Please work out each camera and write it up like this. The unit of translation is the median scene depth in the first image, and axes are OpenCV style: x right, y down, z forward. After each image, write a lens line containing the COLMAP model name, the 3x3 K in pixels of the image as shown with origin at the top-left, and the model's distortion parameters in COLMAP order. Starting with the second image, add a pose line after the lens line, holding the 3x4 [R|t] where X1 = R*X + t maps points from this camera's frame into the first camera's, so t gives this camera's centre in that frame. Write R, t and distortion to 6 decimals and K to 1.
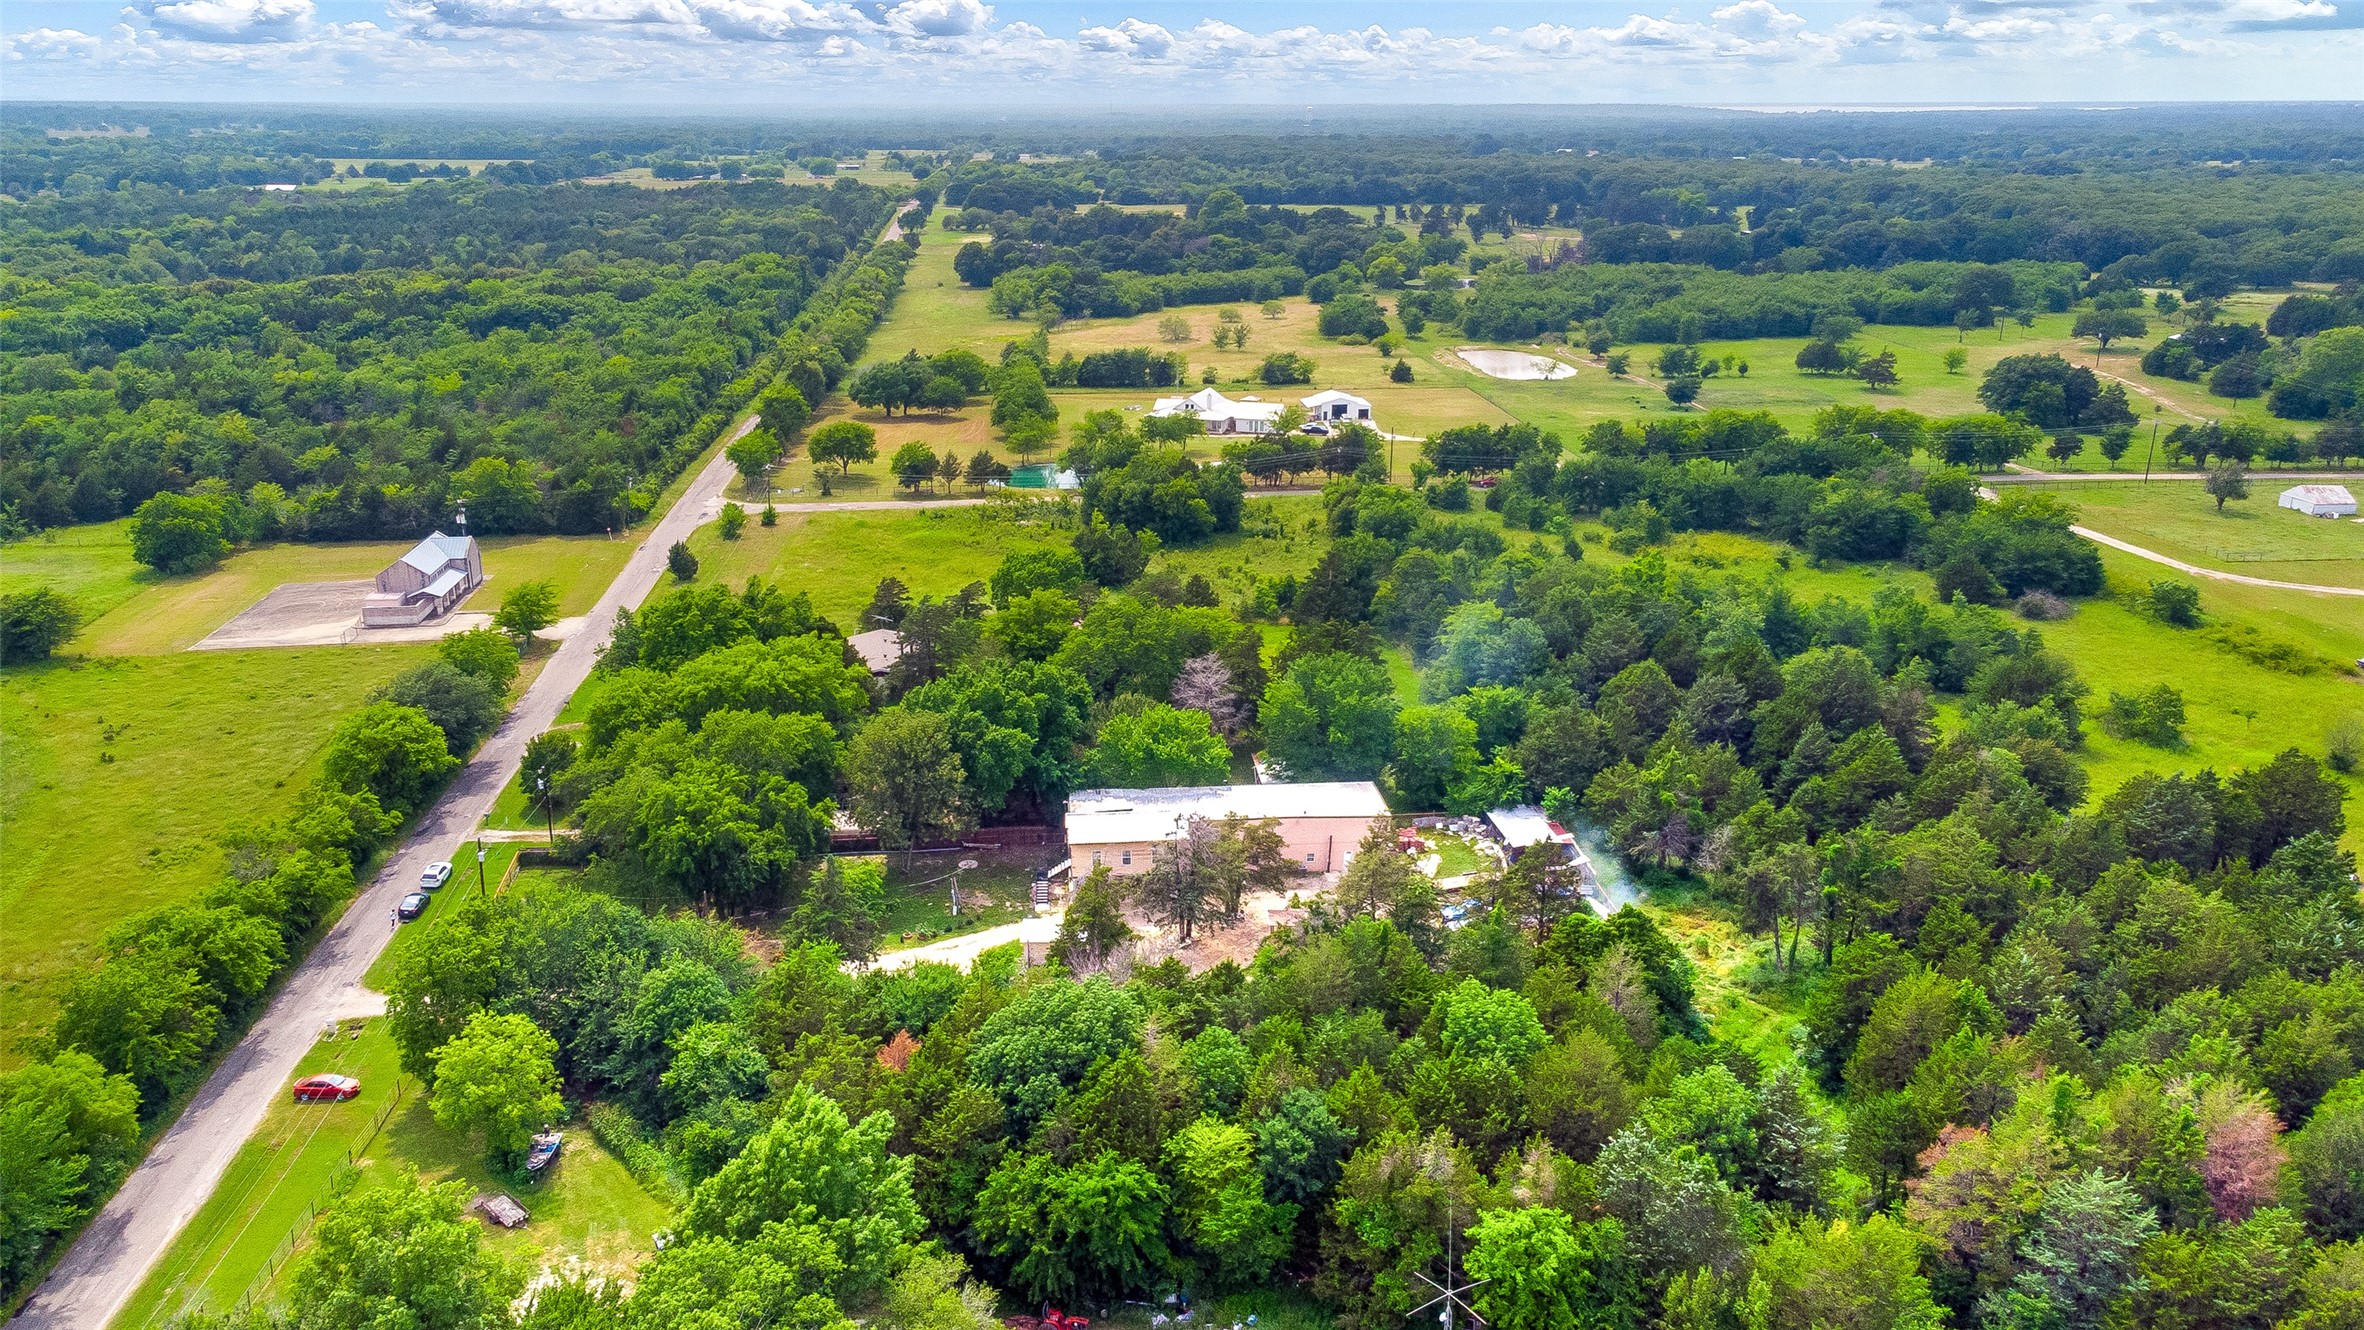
lens RADIAL K [[1714.5, 0, 1182.8], [0, 1714.5, 613.9], [0, 0, 1]] dist [0.037506, 0.044884]
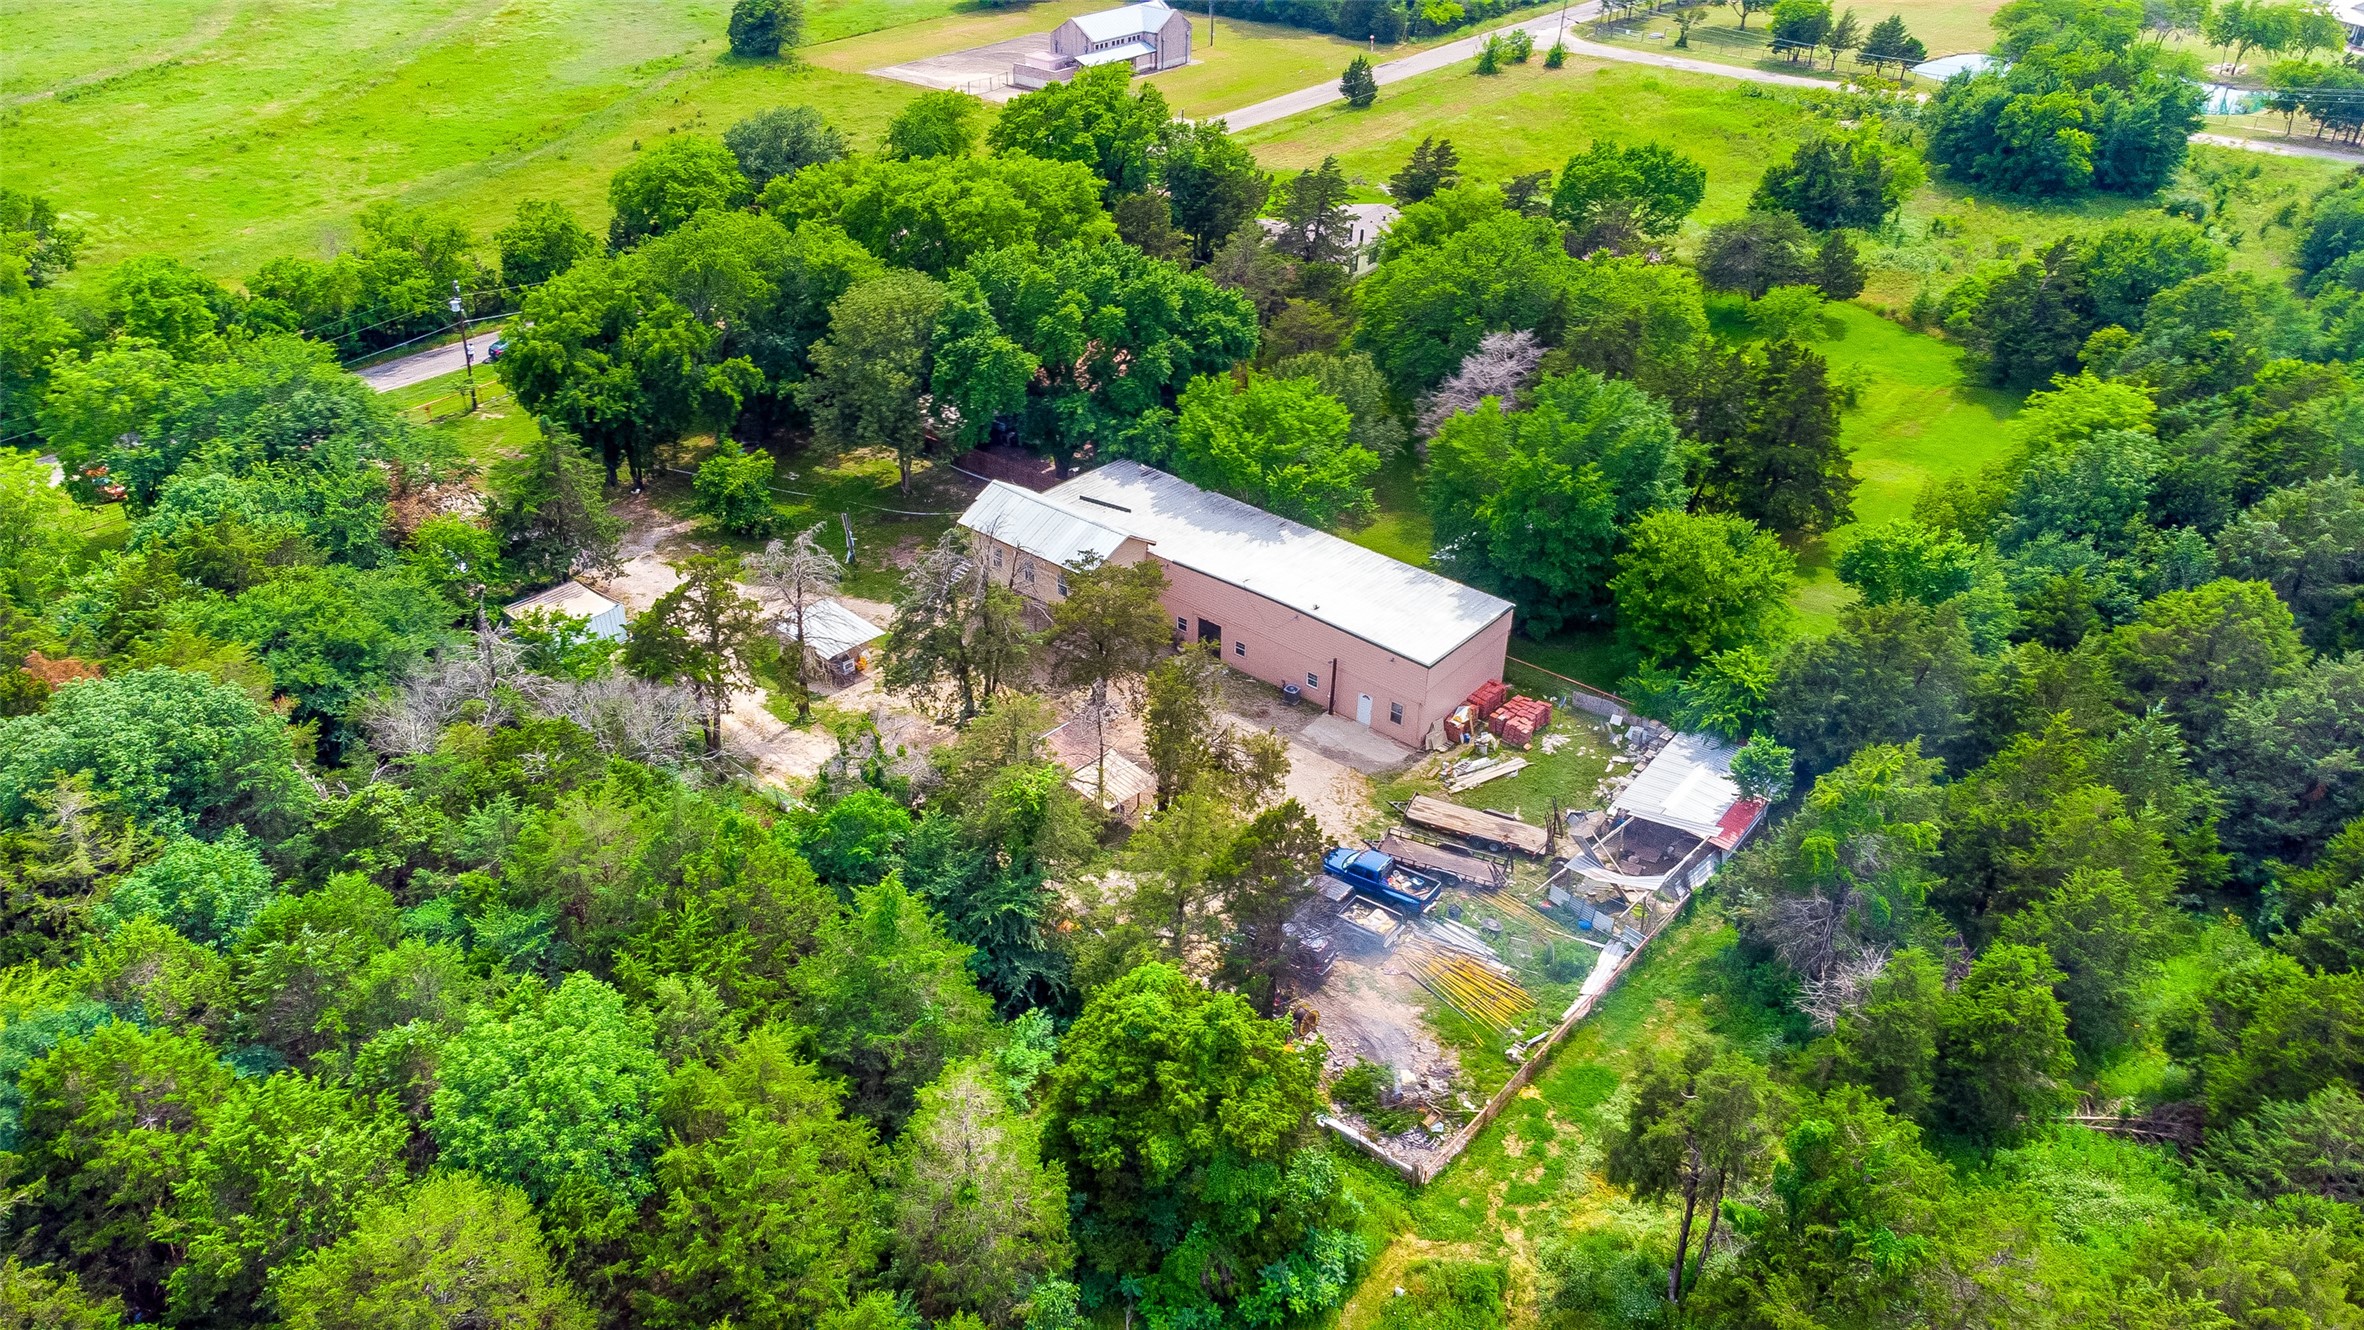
lens RADIAL K [[1714.5, 0, 1182.8], [0, 1714.5, 613.9], [0, 0, 1]] dist [0.037506, 0.044884]
pose [[0.728986, 0.362579, -0.580617, 0.359940], [-0.212213, 0.926115, 0.311892, -0.056068], [0.650803, -0.104151, 0.752069, 0.479585]]
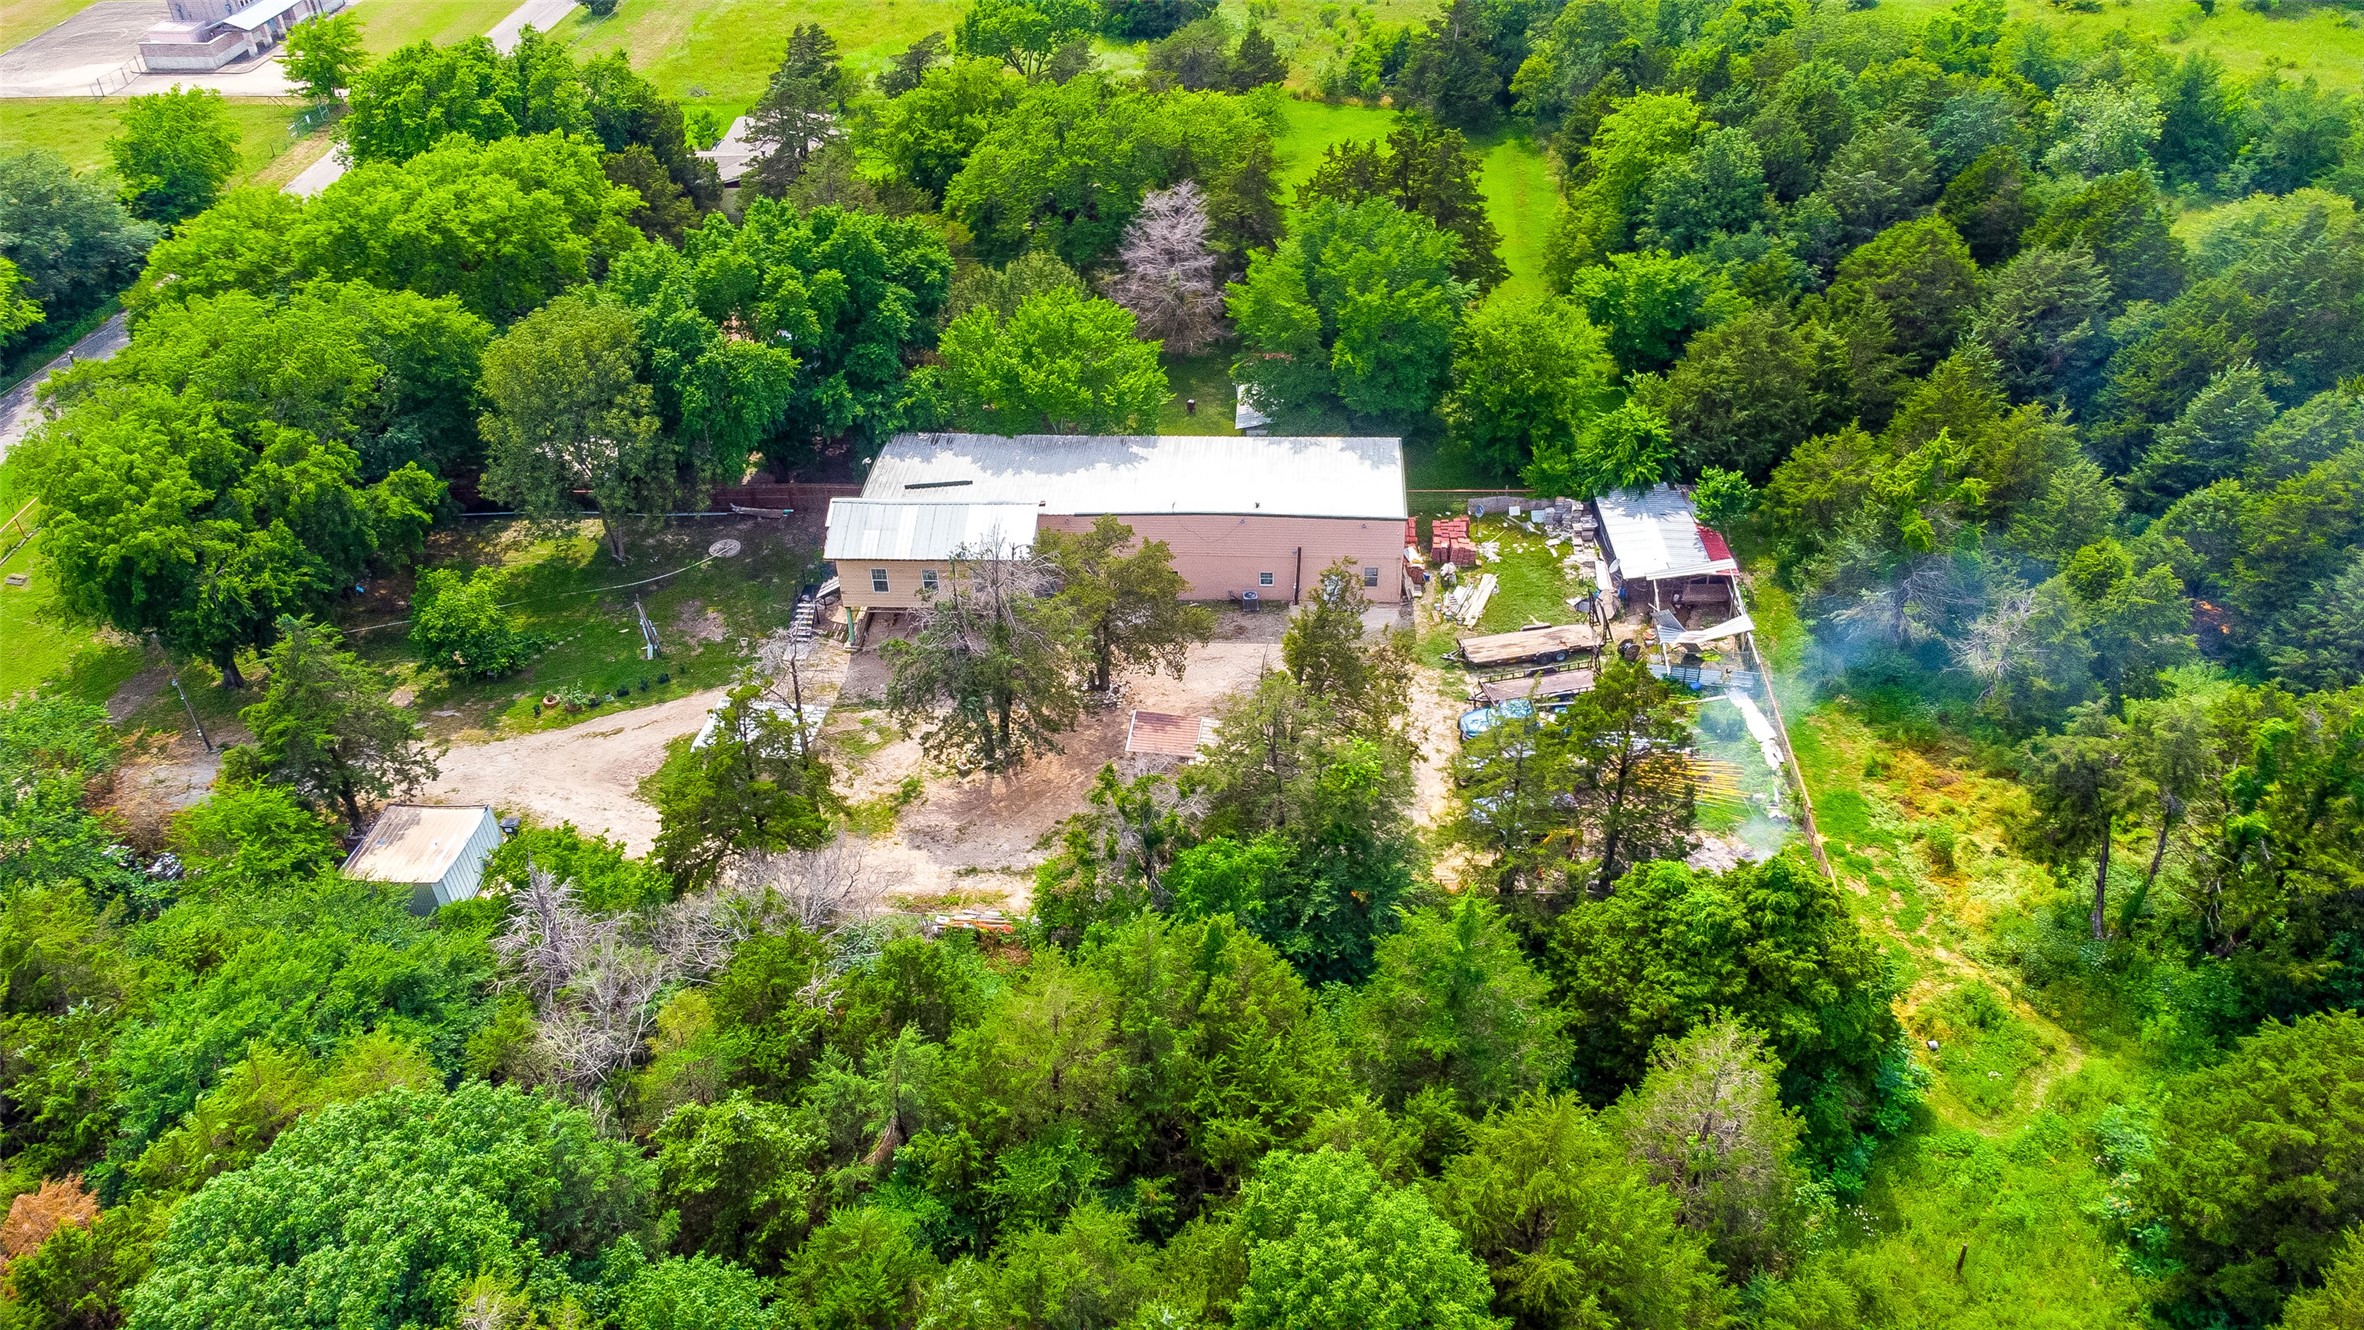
lens RADIAL K [[1714.5, 0, 1182.8], [0, 1714.5, 613.9], [0, 0, 1]] dist [0.037506, 0.044884]
pose [[0.989894, 0.060382, -0.128313, 0.113709], [-0.015881, 0.946332, 0.322805, -0.032873], [0.140918, -0.317505, 0.937727, 0.413508]]
